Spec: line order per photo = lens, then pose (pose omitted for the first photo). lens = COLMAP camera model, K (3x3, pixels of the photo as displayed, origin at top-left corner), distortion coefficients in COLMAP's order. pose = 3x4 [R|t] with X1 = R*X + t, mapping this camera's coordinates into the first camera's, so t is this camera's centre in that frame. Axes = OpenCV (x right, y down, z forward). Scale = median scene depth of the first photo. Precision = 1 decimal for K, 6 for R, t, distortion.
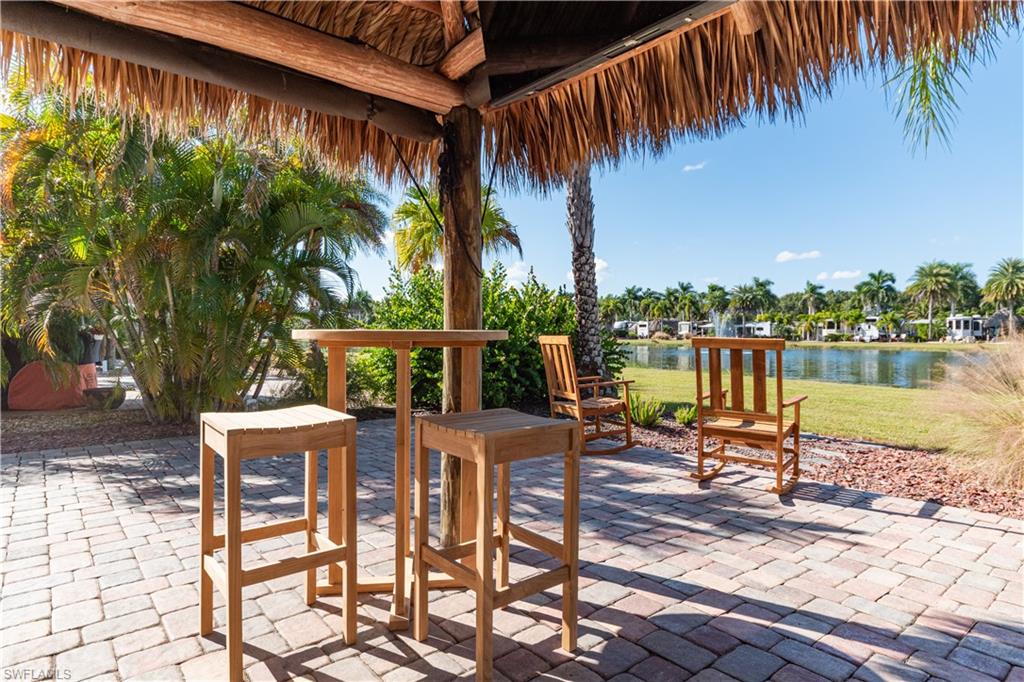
lens RADIAL K [[571.2, 0, 508.0], [0, 571.2, 344.6], [0, 0, 1]] dist [0.011620, -0.012041]
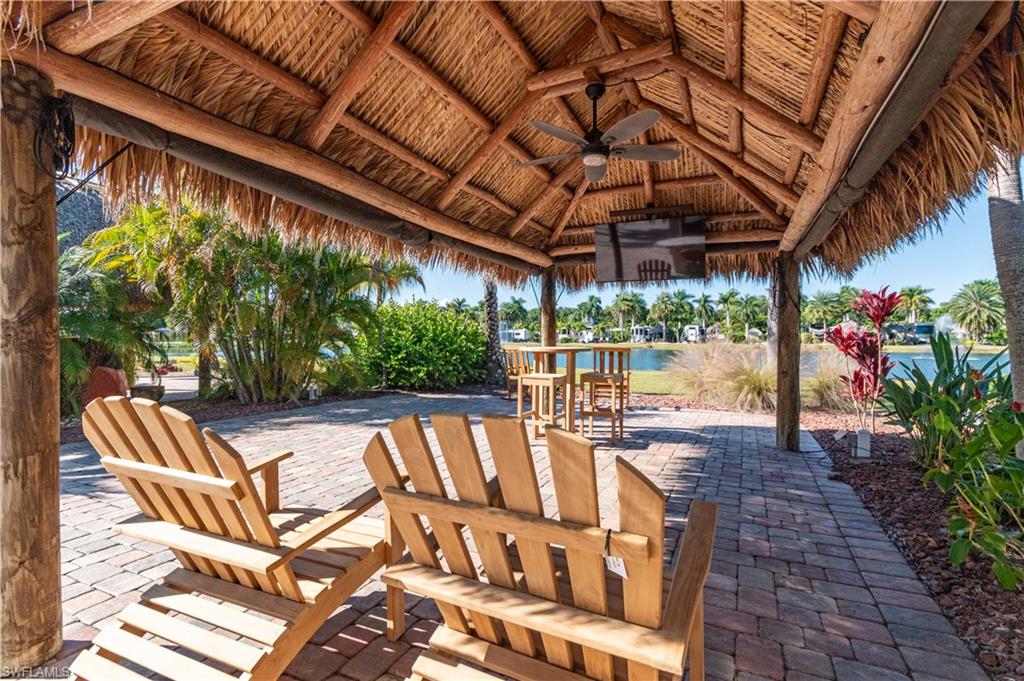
lens RADIAL K [[464.4, 0, 487.3], [0, 464.4, 337.4], [0, 0, 1]] dist [0.002367, 0.001494]
pose [[0.934603, -0.002680, 0.355684, -0.045116], [0.009460, 0.999805, -0.017324, -0.001206], [-0.355568, 0.019556, 0.934446, -0.037931]]
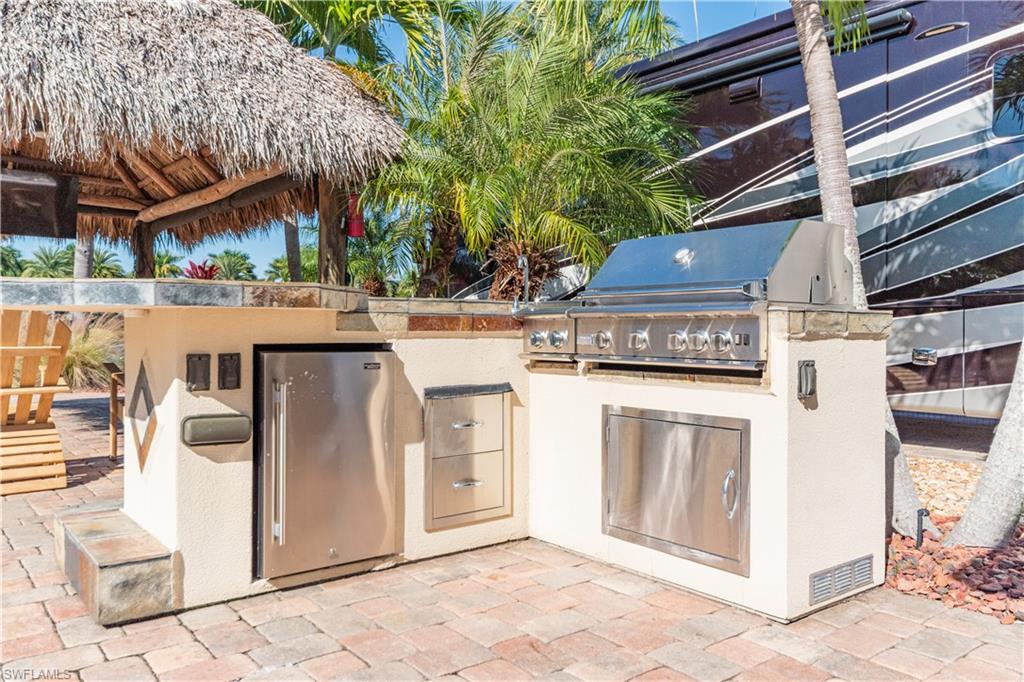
lens RADIAL K [[815.3, 0, 549.6], [0, 815.3, 334.0], [0, 0, 1]] dist [0.002788, -0.005088]
pose [[0.022007, -0.014234, 0.999656, -0.110979], [0.015640, 0.999781, 0.013892, 0.002475], [-0.999635, 0.015329, 0.022225, -0.057739]]
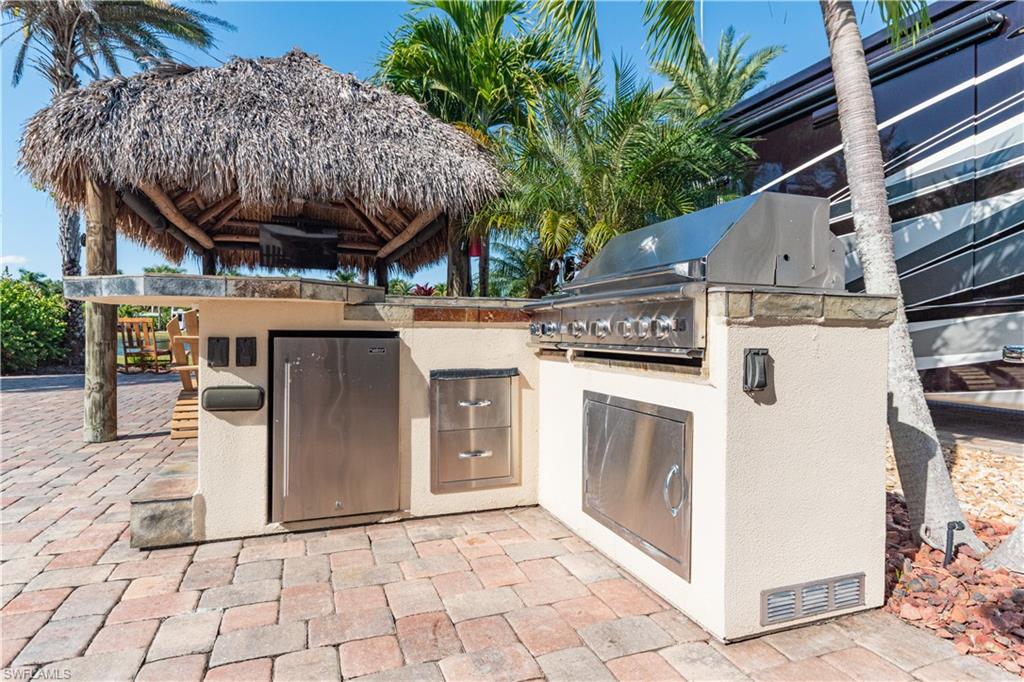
lens RADIAL K [[571.2, 0, 496.5], [0, 571.2, 338.9], [0, 0, 1]] dist [0.011620, -0.012041]
pose [[0.363571, -0.018052, 0.931391, -0.099754], [0.014962, 0.999796, 0.013538, 0.003442], [-0.931446, 0.009013, 0.363768, -0.066489]]
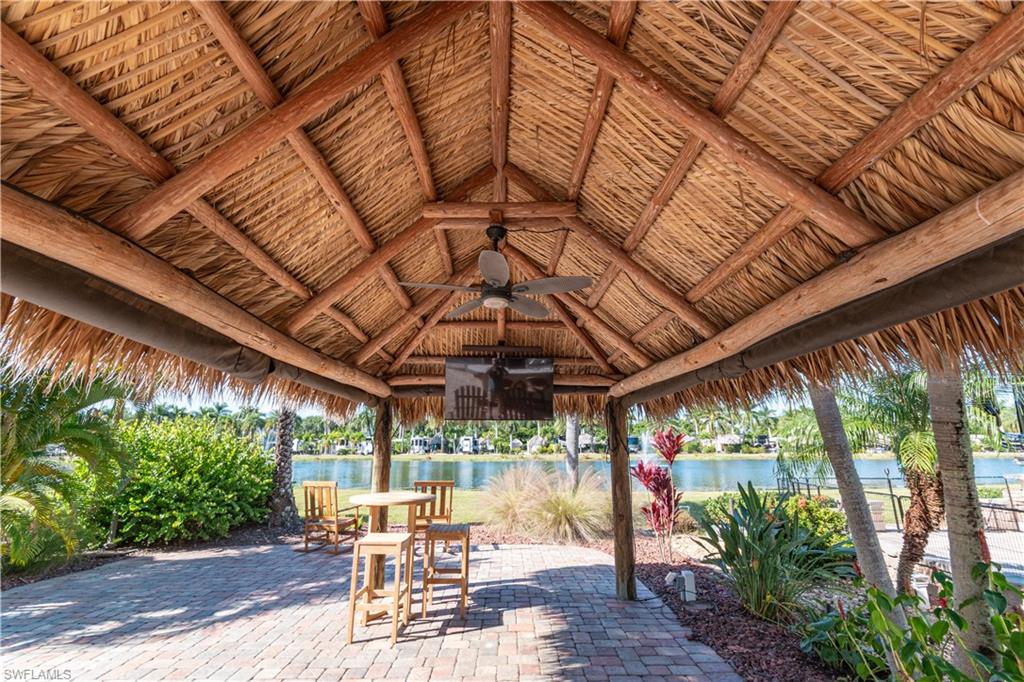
lens RADIAL K [[464.4, 0, 482.9], [0, 464.4, 328.3], [0, 0, 1]] dist [0.002367, 0.001494]
pose [[0.680912, 0.174975, 0.711156, -0.048818], [0.019975, 0.966241, -0.256863, -0.006902], [-0.732093, 0.189106, 0.654430, -0.024344]]
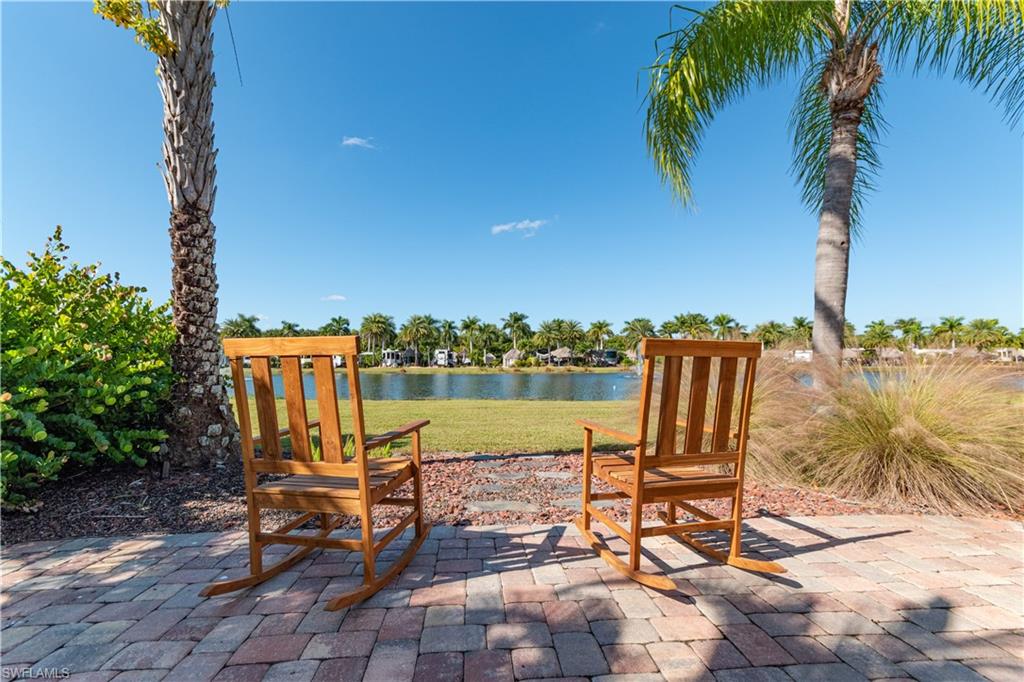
lens RADIAL K [[464.4, 0, 491.6], [0, 464.4, 341.6], [0, 0, 1]] dist [0.002367, 0.001494]
pose [[0.609690, 0.031101, 0.792030, -0.007779], [0.020661, 0.998267, -0.055104, 0.000823], [-0.792371, 0.049960, 0.607990, 0.051282]]
